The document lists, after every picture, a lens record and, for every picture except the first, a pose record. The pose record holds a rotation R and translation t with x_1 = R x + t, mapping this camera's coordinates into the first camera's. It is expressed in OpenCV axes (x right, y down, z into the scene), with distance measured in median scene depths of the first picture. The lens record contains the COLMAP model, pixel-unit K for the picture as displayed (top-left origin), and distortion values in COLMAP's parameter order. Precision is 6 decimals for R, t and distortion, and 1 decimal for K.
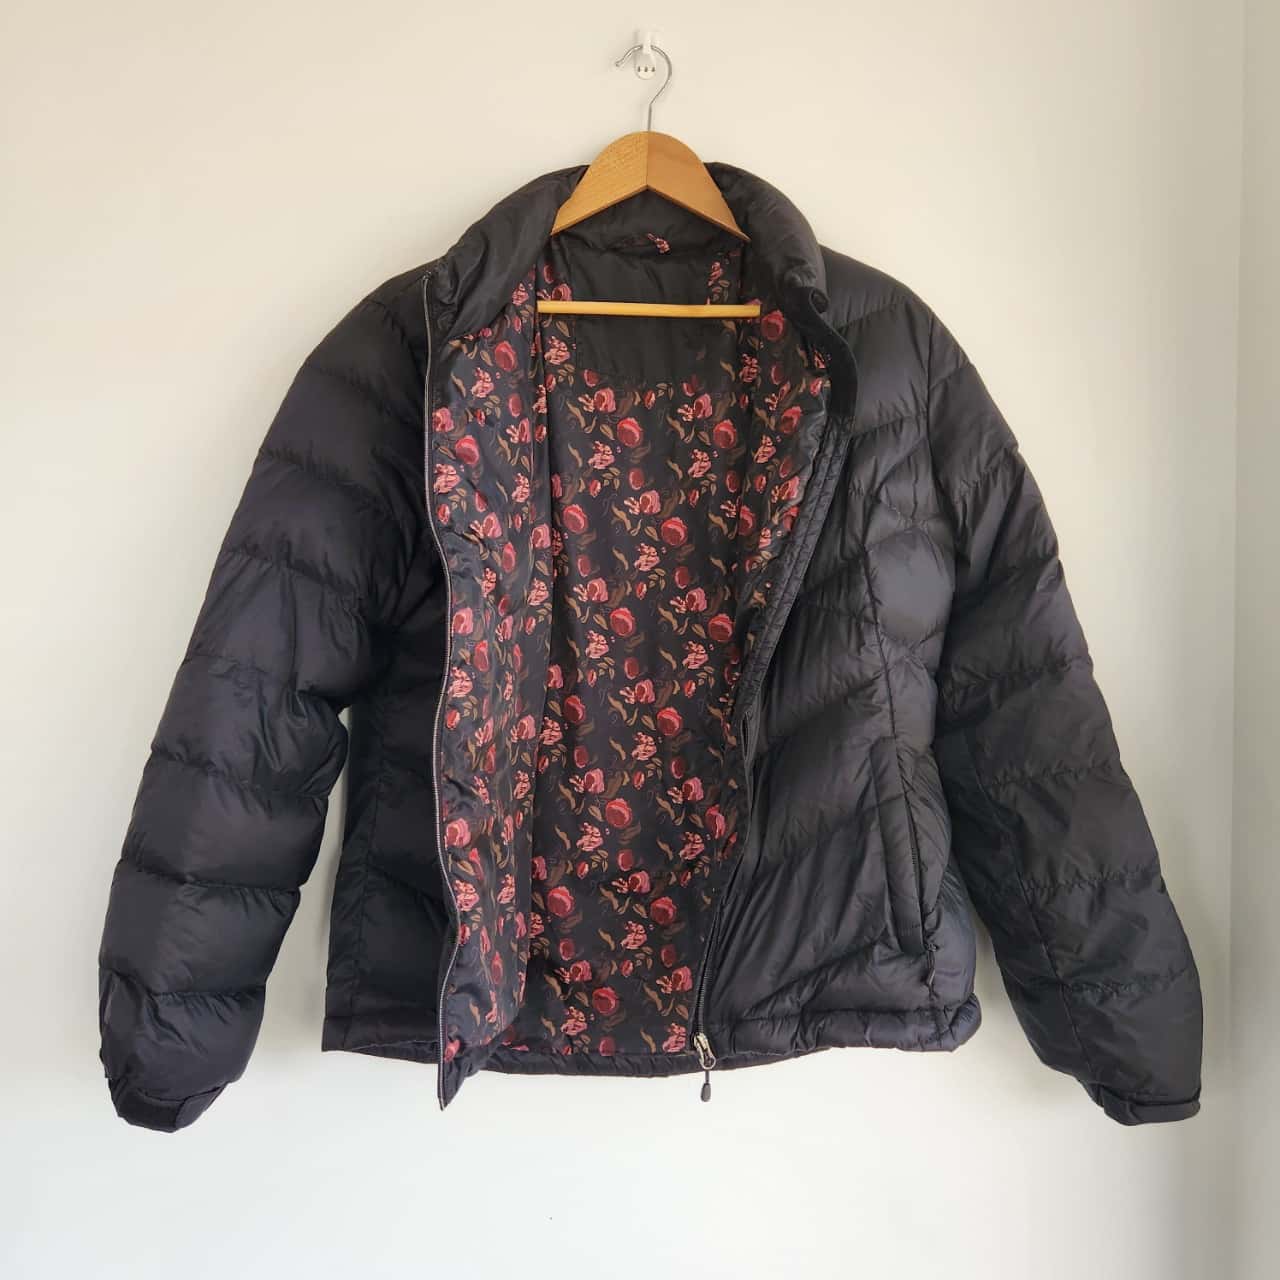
lens RADIAL K [[881.3, 0, 640.0], [0, 881.3, 640.0], [0, 0, 1]] dist [0.006927, -0.038208]
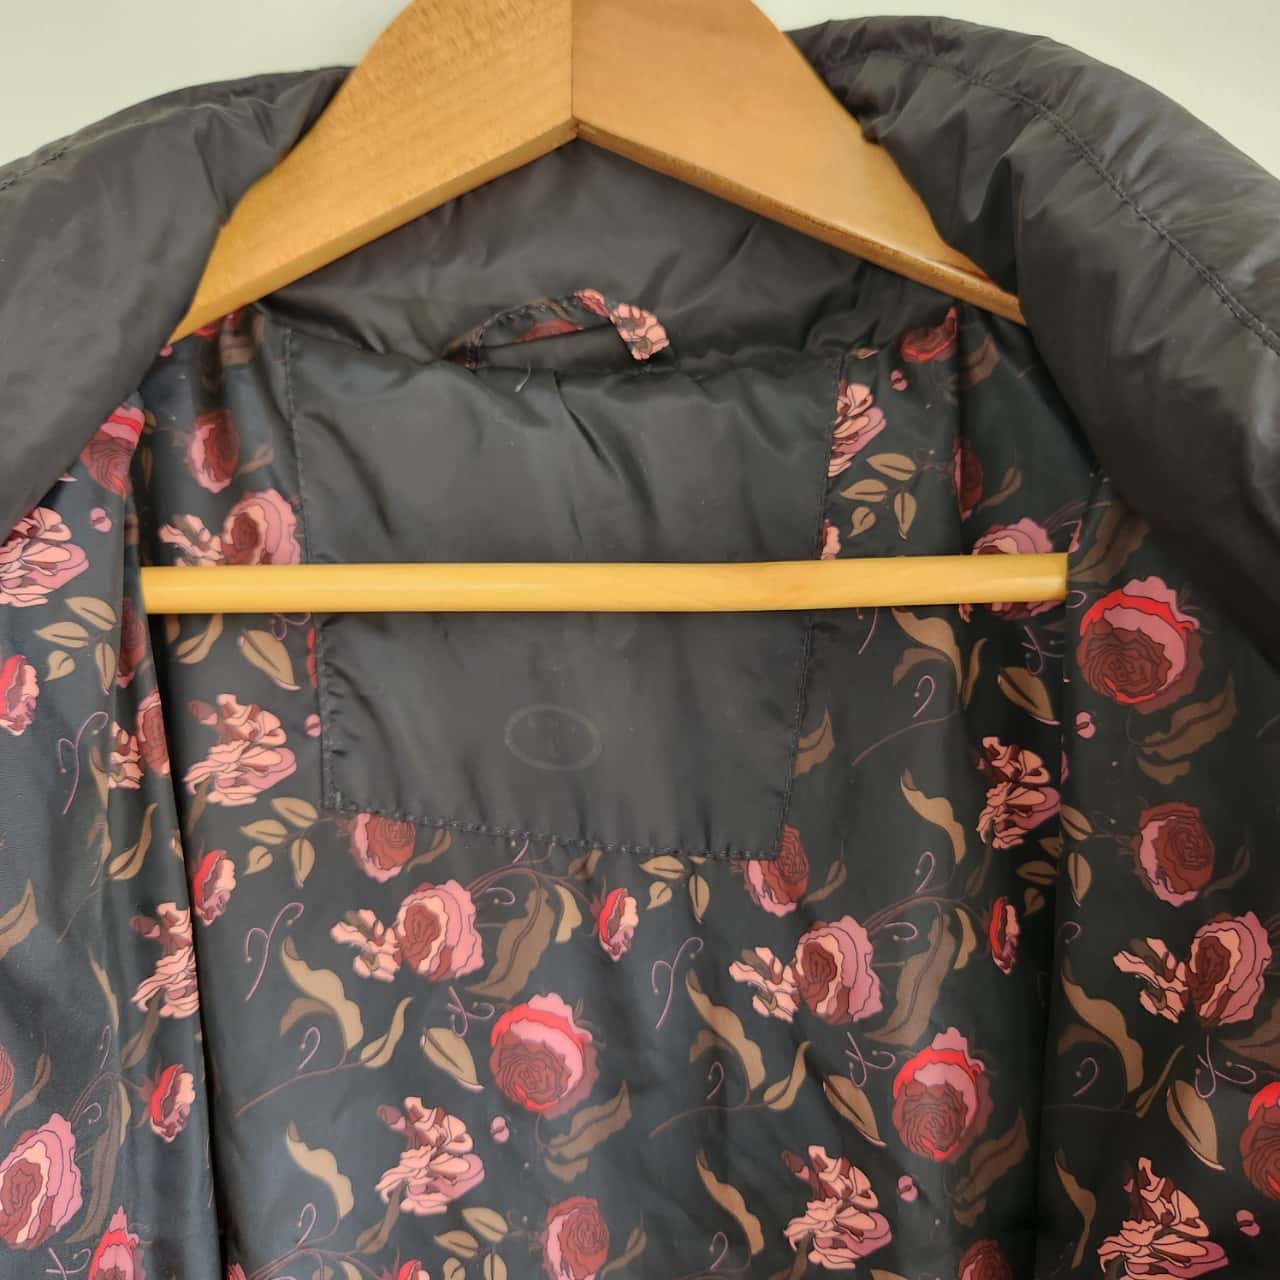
lens RADIAL K [[881.3, 0, 640.0], [0, 881.3, 640.0], [0, 0, 1]] dist [0.006927, -0.038208]
pose [[0.999092, -0.042307, -0.004959, 0.022584], [0.041597, 0.994078, -0.100391, -0.329936], [0.009177, 0.100094, 0.994936, 0.747675]]
